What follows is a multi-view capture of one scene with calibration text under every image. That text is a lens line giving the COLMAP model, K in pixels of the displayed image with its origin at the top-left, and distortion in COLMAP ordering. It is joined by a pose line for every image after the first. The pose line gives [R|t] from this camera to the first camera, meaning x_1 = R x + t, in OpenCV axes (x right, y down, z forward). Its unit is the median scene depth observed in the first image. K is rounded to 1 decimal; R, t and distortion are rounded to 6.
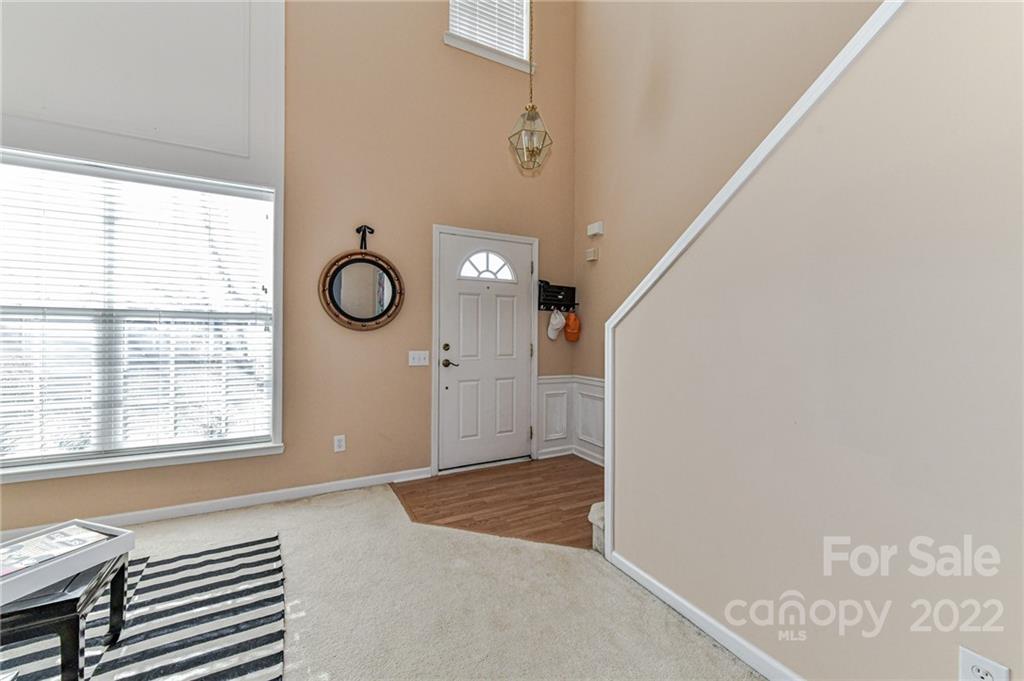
lens RADIAL K [[401.7, 0, 509.6], [0, 401.7, 337.4], [0, 0, 1]] dist [0.000943, -0.001276]
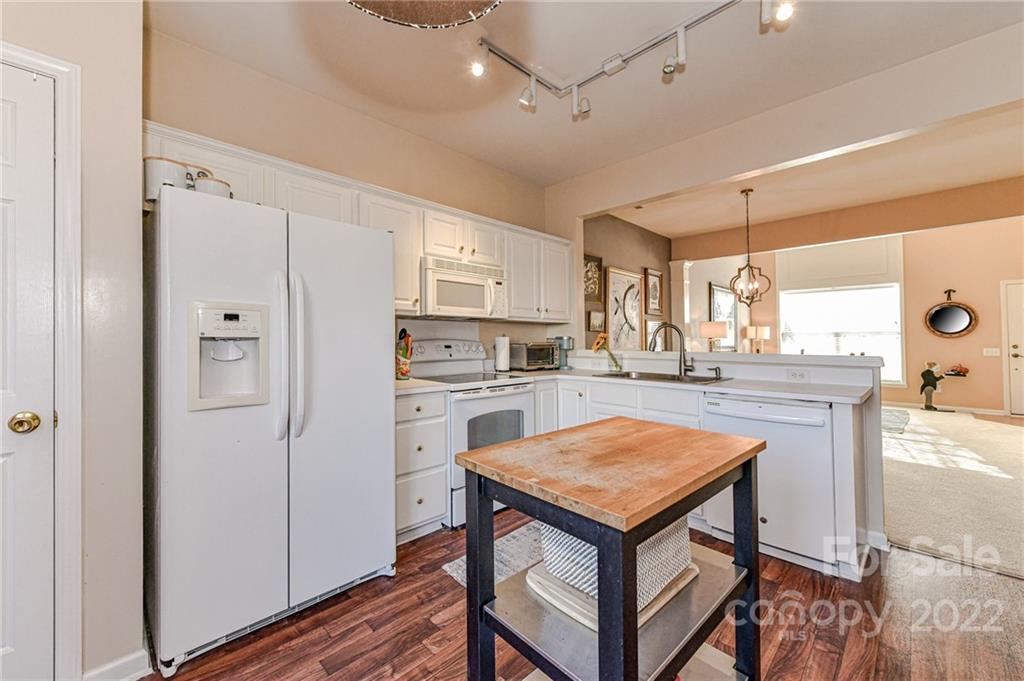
lens RADIAL K [[401.7, 0, 512.4], [0, 401.7, 325.9], [0, 0, 1]] dist [0.000943, -0.001276]
pose [[0.272174, -0.038123, -0.961493, 1.139031], [-0.003209, 0.999173, -0.040525, 0.013355], [0.962243, 0.014115, 0.271826, -1.969884]]
